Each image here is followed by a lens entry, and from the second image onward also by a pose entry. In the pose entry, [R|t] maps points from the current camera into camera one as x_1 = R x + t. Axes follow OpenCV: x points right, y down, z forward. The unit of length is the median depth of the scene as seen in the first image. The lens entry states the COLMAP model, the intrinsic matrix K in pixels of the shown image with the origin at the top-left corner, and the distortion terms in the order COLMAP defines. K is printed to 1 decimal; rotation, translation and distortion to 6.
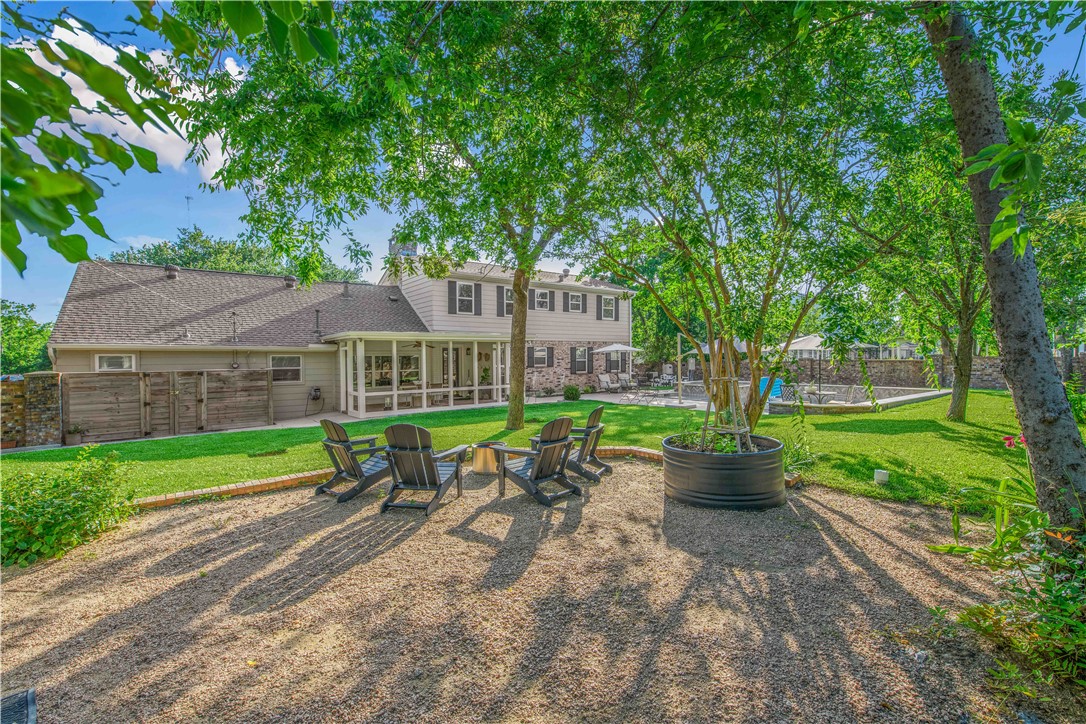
lens RADIAL K [[474.8, 0, 549.4], [0, 474.8, 366.9], [0, 0, 1]] dist [0.004920, -0.000073]
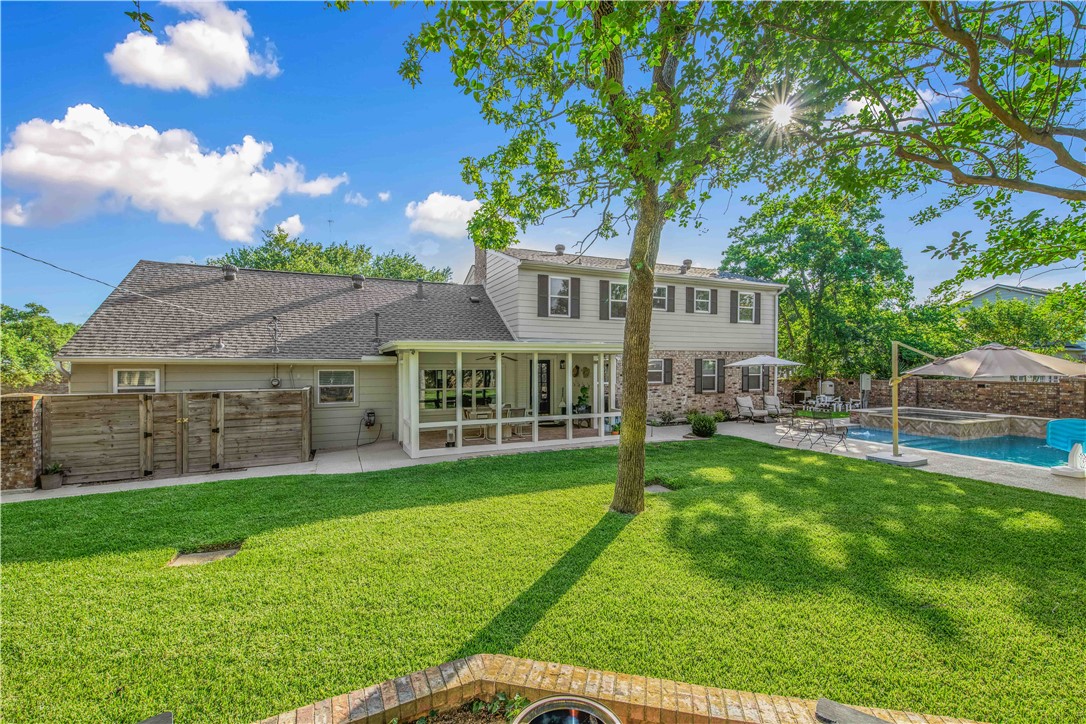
lens RADIAL K [[474.8, 0, 541.0], [0, 474.8, 368.7], [0, 0, 1]] dist [0.004920, -0.000073]
pose [[0.973422, 0.012065, -0.228702, -0.028443], [-0.013918, 0.999882, -0.006490, -0.022110], [0.228596, 0.009500, 0.973475, 0.253459]]
